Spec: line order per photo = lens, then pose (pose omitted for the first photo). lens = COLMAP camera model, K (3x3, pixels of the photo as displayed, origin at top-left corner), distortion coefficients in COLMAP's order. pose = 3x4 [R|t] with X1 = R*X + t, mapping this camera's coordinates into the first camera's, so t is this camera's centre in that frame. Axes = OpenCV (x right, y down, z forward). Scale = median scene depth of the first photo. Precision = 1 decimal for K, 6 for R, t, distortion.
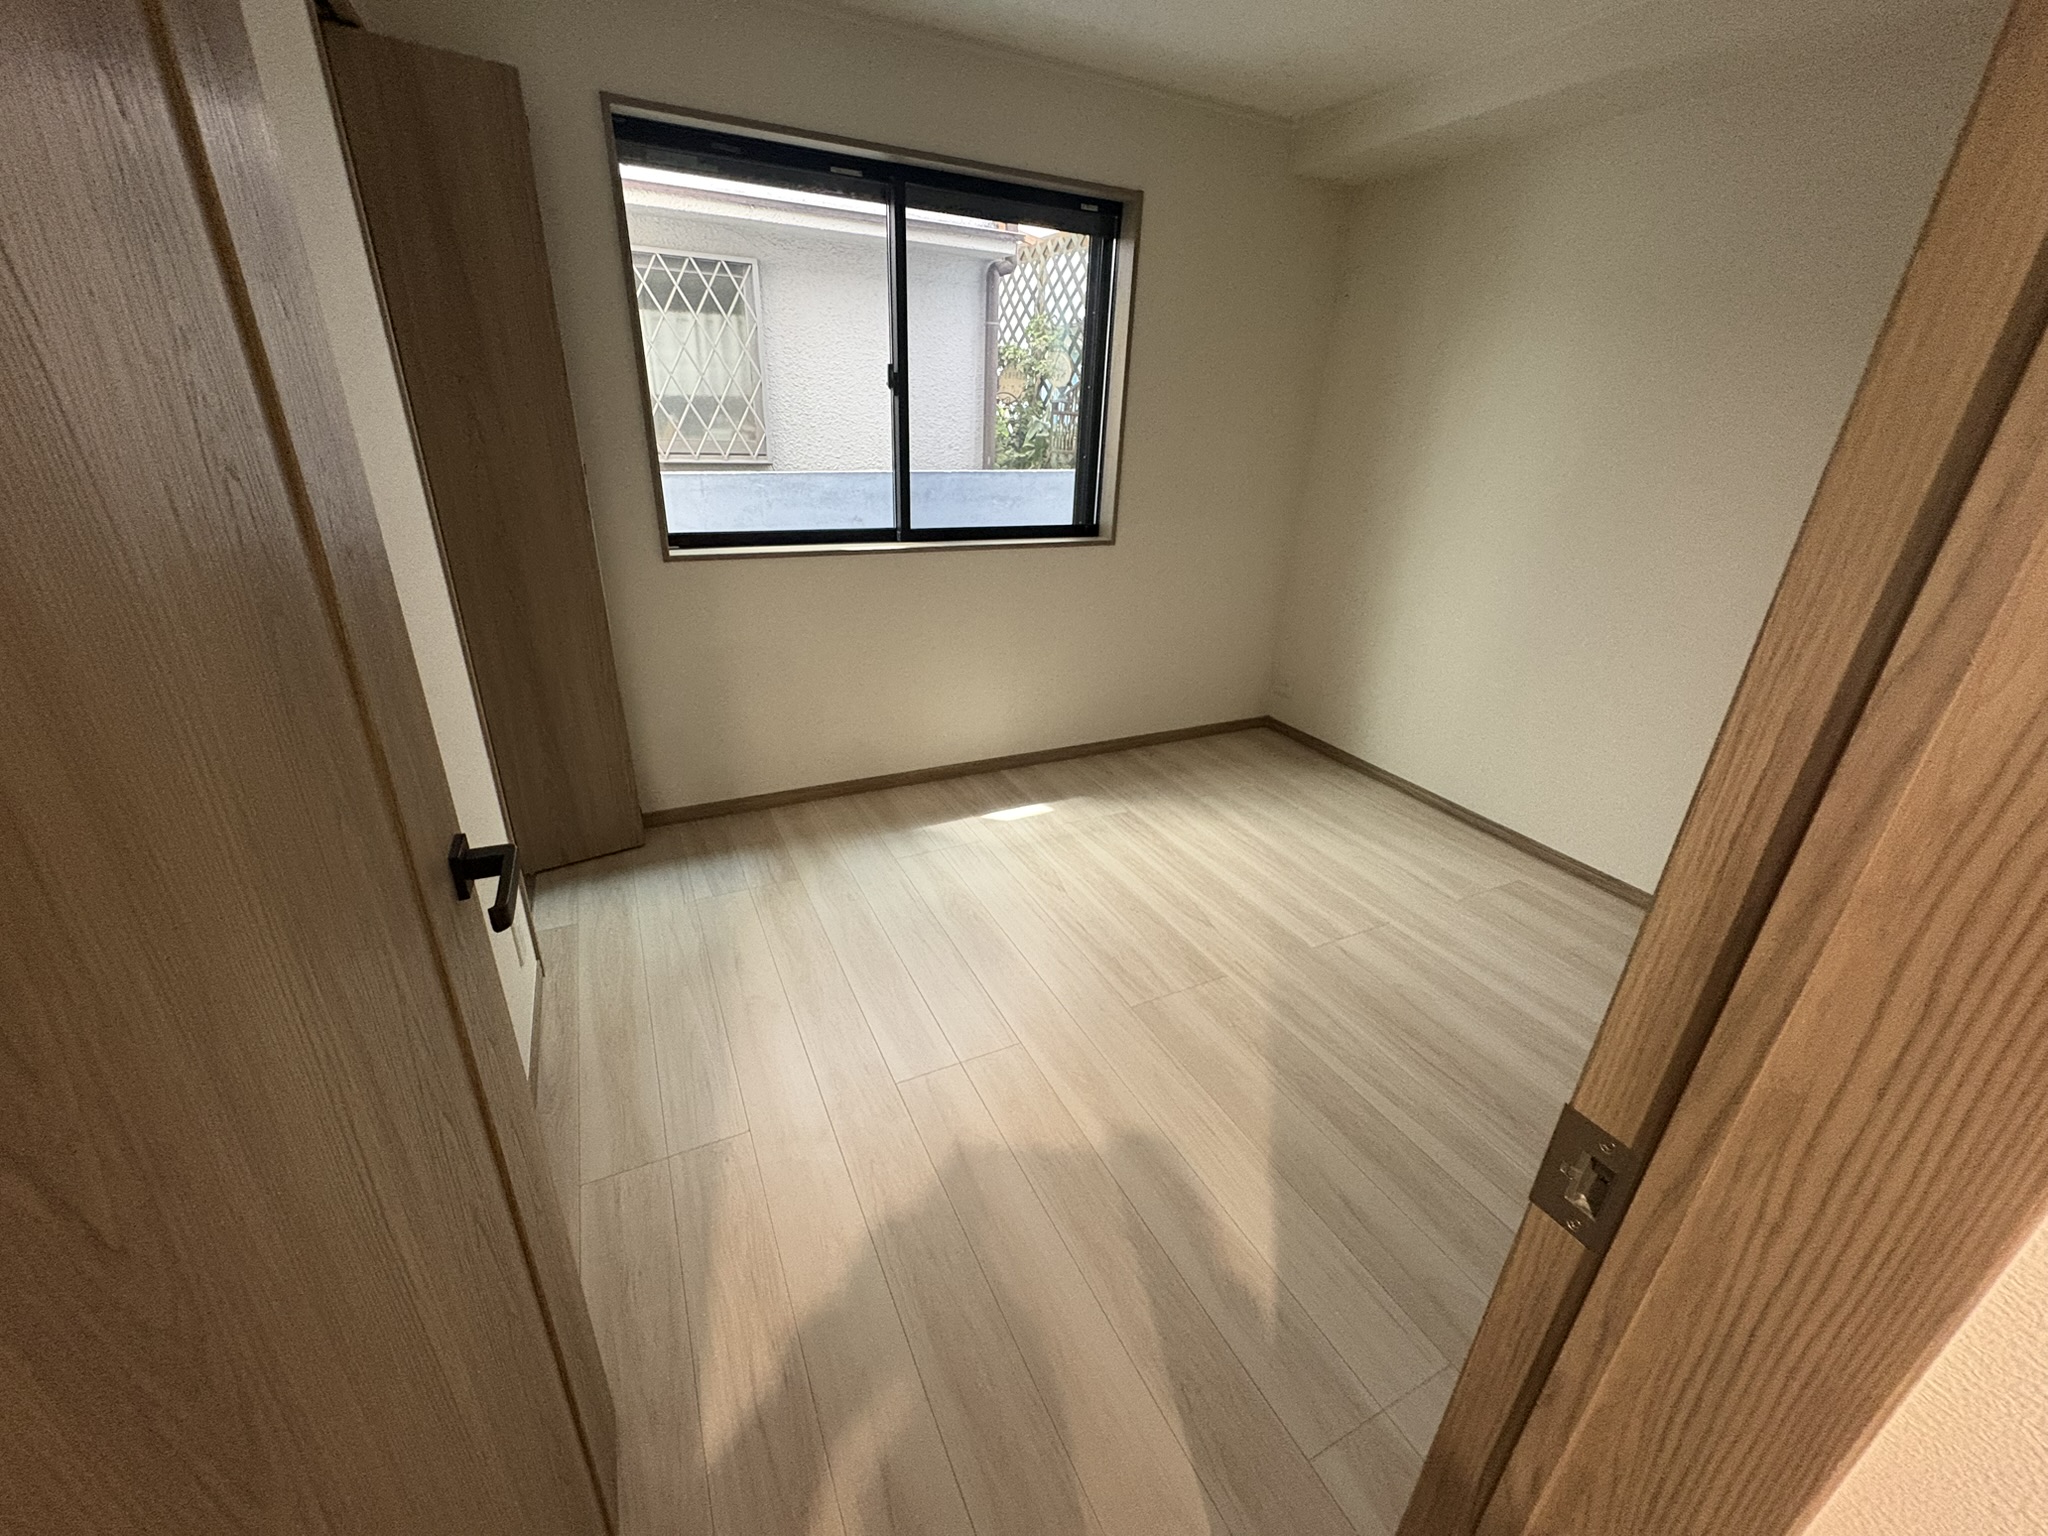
lens RADIAL K [[819.4, 0, 1028.0], [0, 819.4, 765.8], [0, 0, 1]] dist [0.004249, 0.000218]
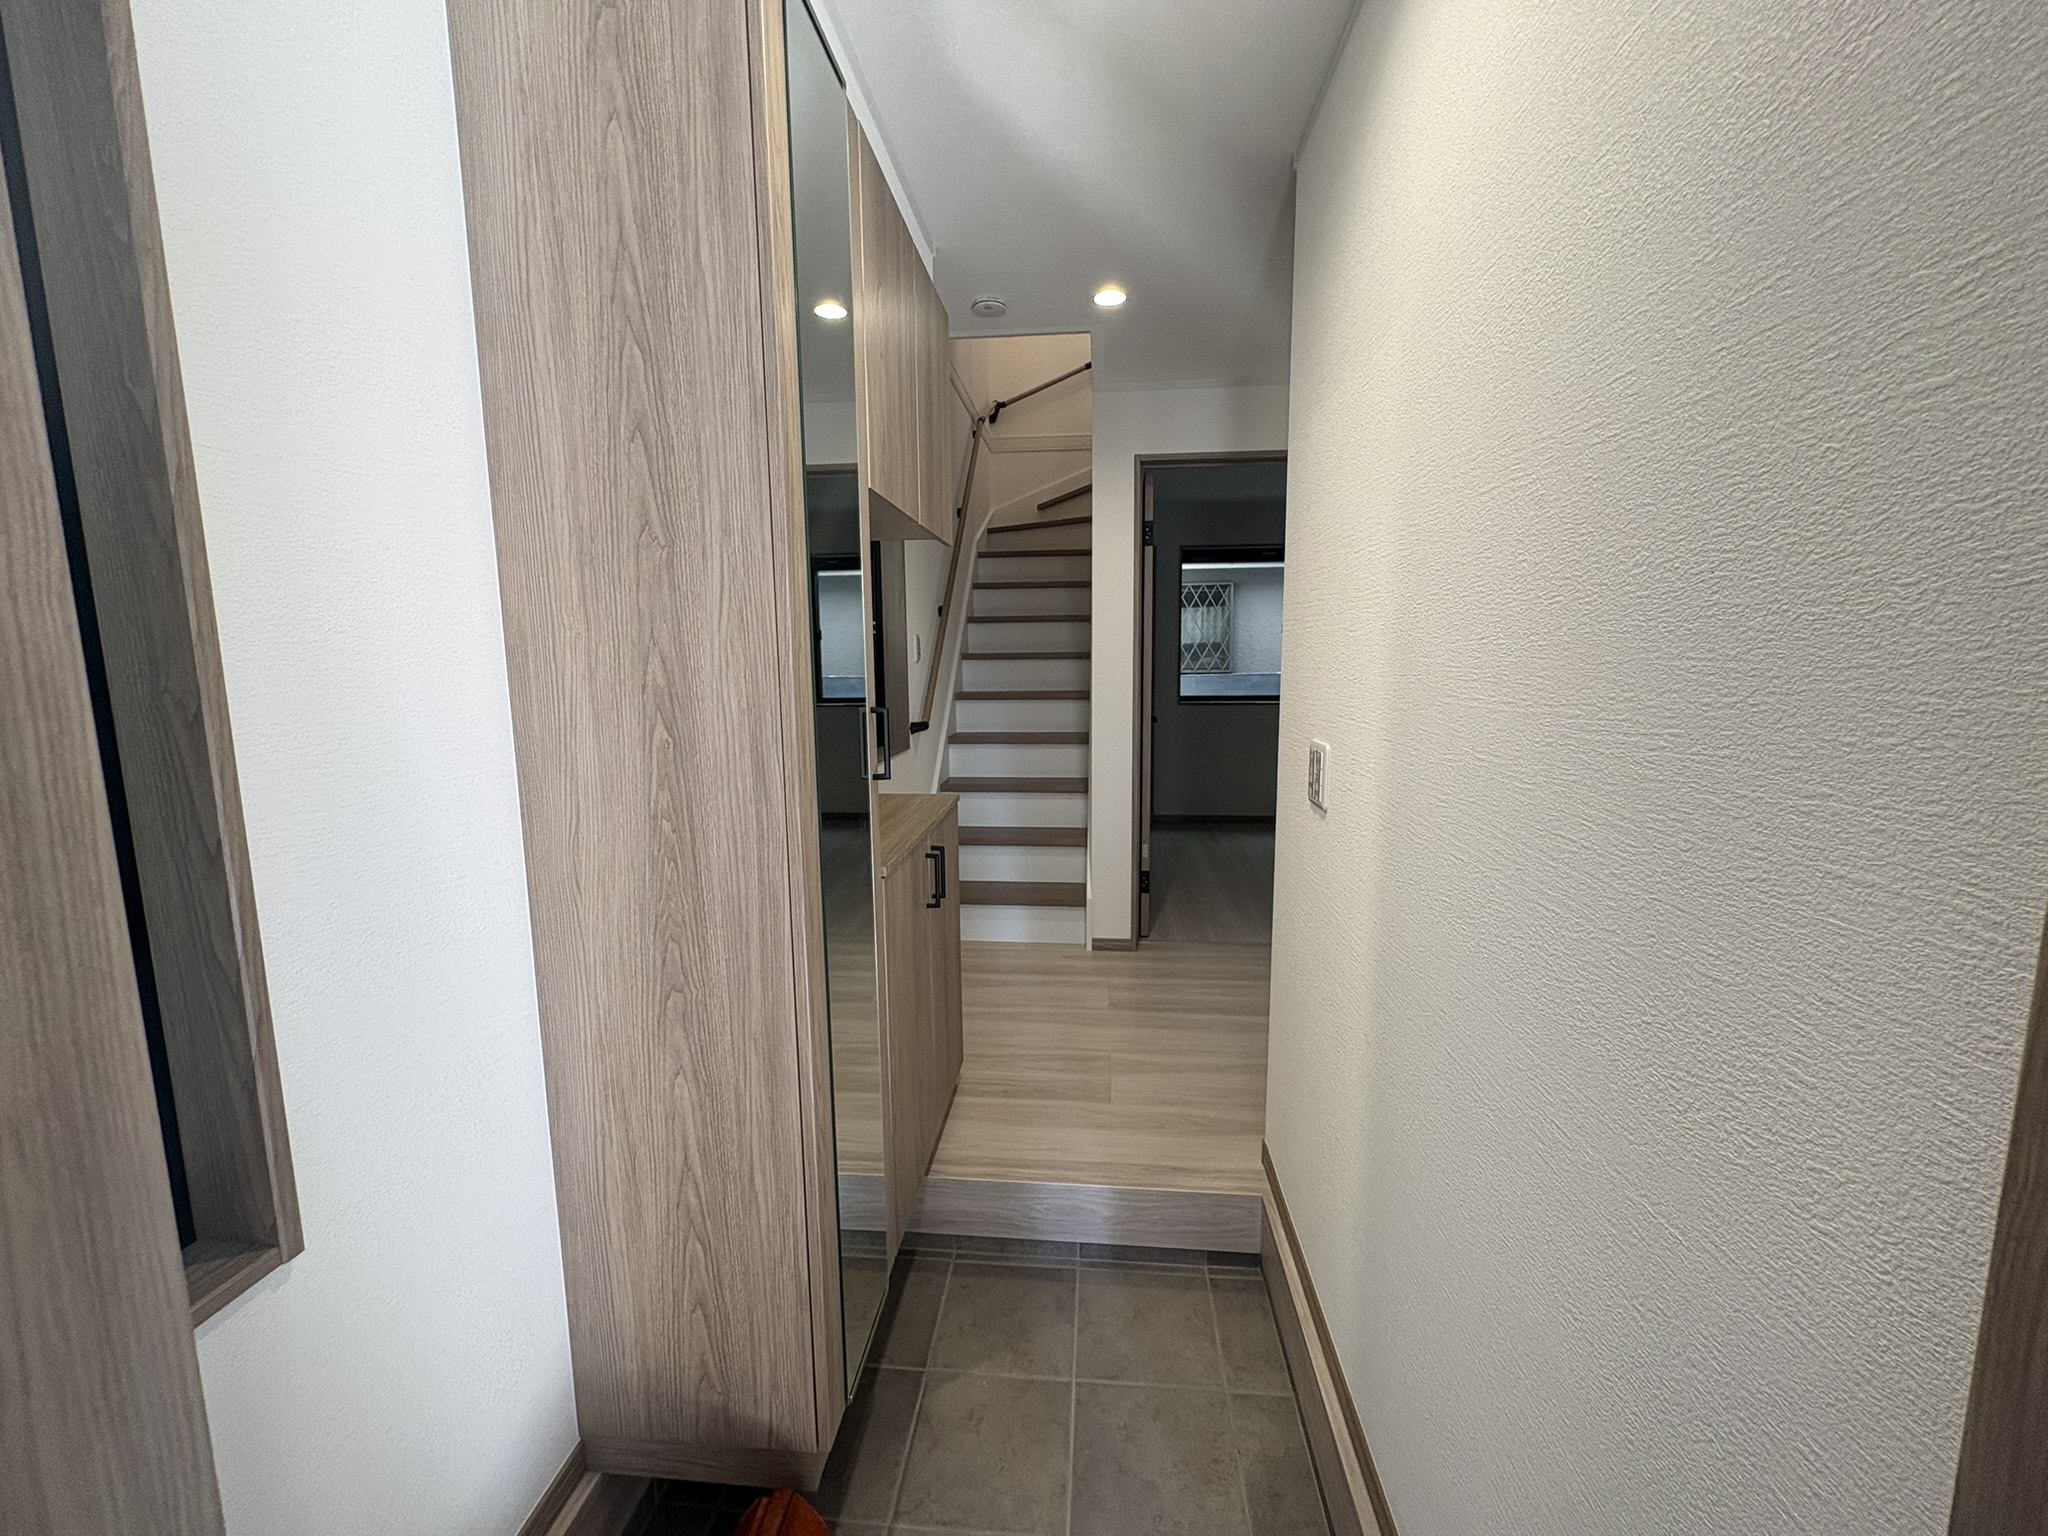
lens RADIAL K [[819.4, 0, 1028.0], [0, 819.4, 765.8], [0, 0, 1]] dist [0.004249, 0.000218]
pose [[0.850654, 0.022825, -0.525231, 0.347074], [-0.166382, 0.959393, -0.227777, 0.418130], [0.498704, 0.281149, 0.819909, -0.885644]]
